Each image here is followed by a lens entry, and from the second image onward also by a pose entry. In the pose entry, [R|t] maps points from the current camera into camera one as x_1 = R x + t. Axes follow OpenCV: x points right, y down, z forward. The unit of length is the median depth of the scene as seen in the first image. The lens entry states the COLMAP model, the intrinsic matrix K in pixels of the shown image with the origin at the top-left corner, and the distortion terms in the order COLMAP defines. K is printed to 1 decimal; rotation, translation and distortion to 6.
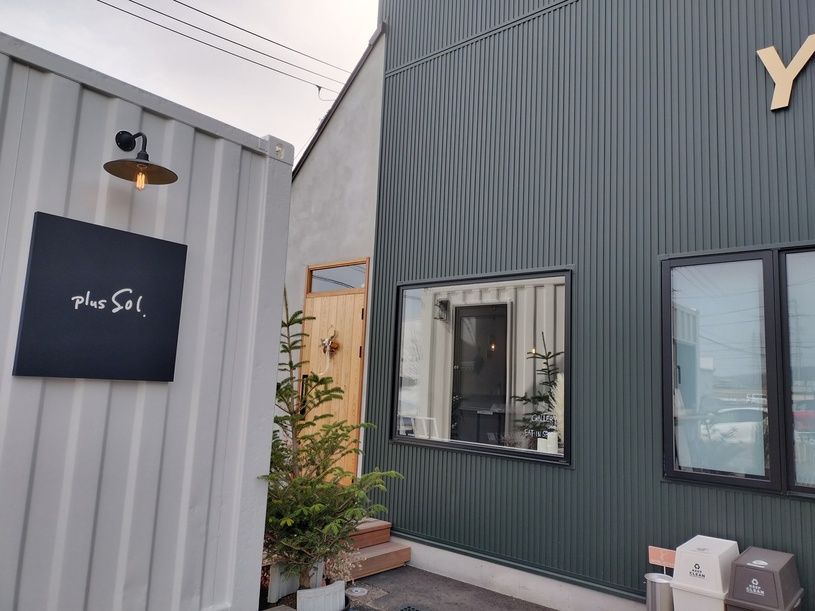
lens RADIAL K [[612.4, 0, 407.5], [0, 612.4, 305.5], [0, 0, 1]] dist [0.069978, -0.110890]
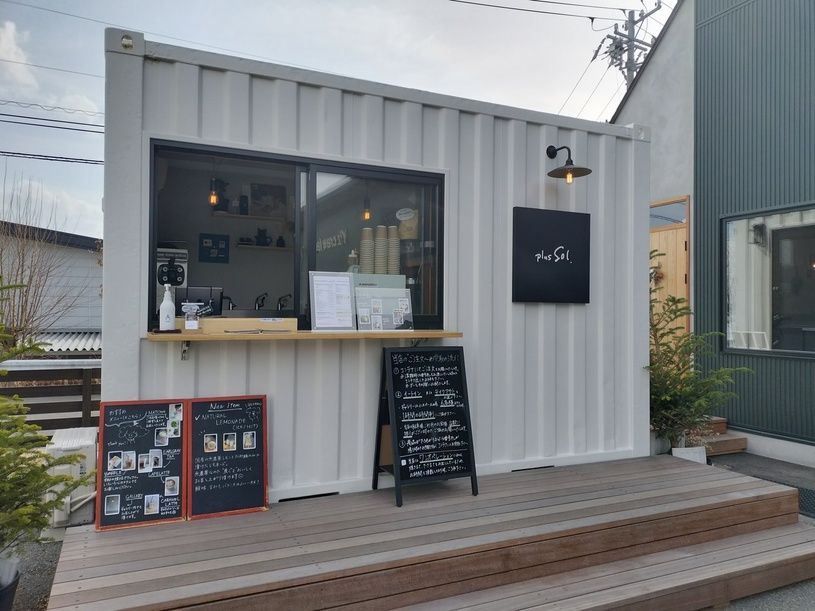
lens RADIAL K [[612.4, 0, 407.5], [0, 612.4, 305.5], [0, 0, 1]] dist [0.069978, -0.110890]
pose [[0.909901, -0.043602, -0.412528, -0.117343], [0.087155, 0.992358, 0.087346, -0.034978], [0.405567, -0.115430, 0.906748, -0.441400]]
